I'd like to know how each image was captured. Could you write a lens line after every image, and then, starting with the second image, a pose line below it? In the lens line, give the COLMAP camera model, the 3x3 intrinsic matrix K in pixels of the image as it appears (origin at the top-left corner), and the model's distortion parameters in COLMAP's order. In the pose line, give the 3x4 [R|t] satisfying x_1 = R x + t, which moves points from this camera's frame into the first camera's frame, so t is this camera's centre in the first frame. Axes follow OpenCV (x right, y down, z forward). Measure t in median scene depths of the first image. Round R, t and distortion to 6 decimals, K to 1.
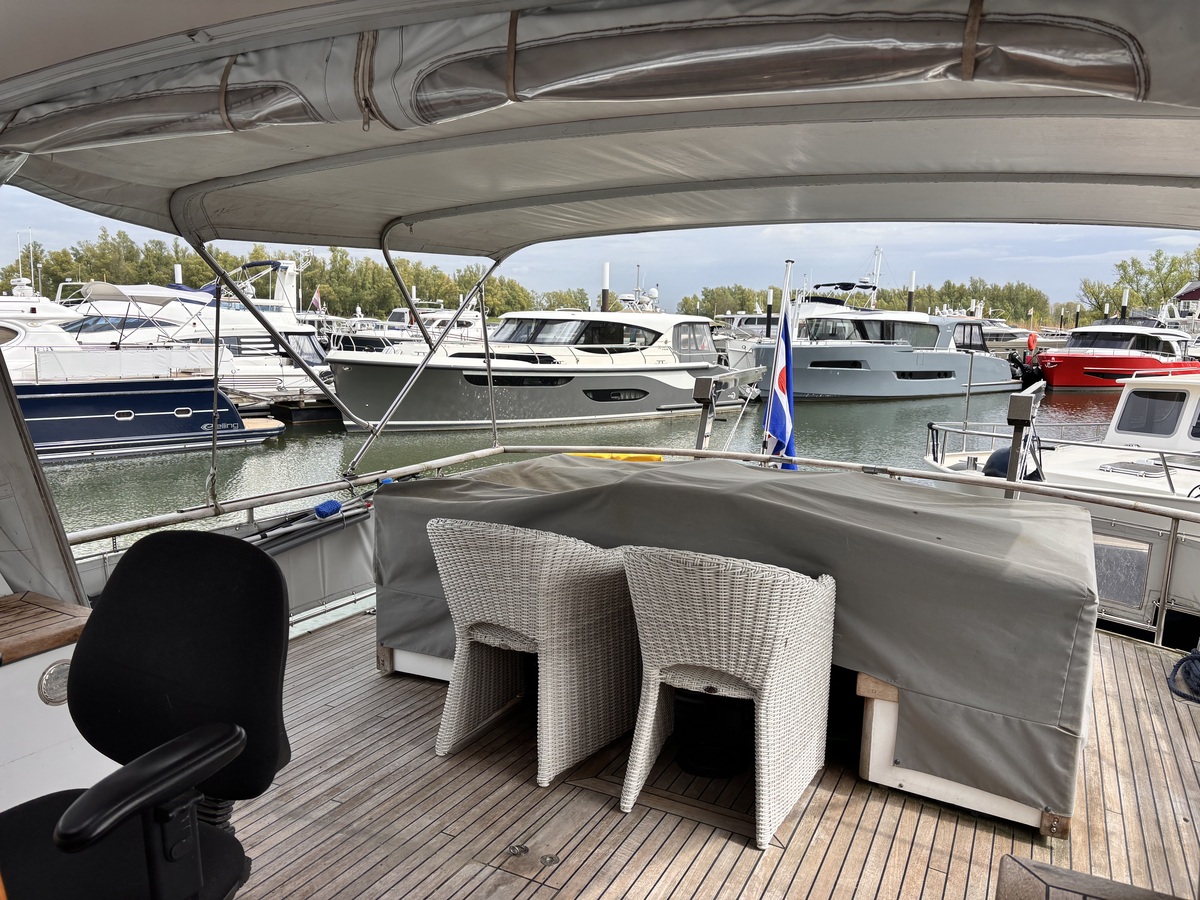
lens RADIAL K [[939.6, 0, 600.0], [0, 939.6, 450.0], [0, 0, 1]] dist [0.047258, -0.003545]
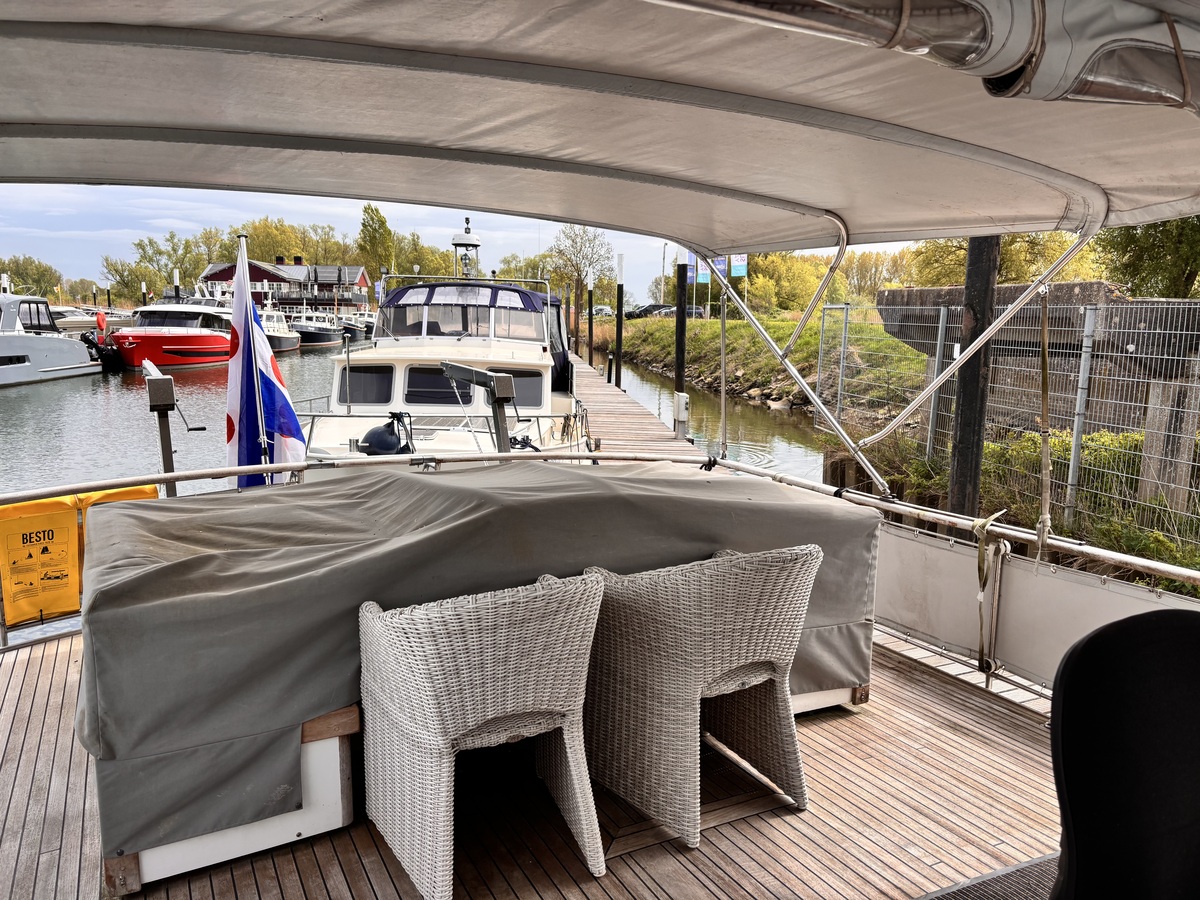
lens RADIAL K [[939.6, 0, 600.0], [0, 939.6, 450.0], [0, 0, 1]] dist [0.047258, -0.003545]
pose [[0.542321, -0.133627, 0.829477, -0.087375], [0.113649, 0.989864, 0.085161, -0.010917], [-0.832450, 0.048085, 0.552010, 0.064352]]
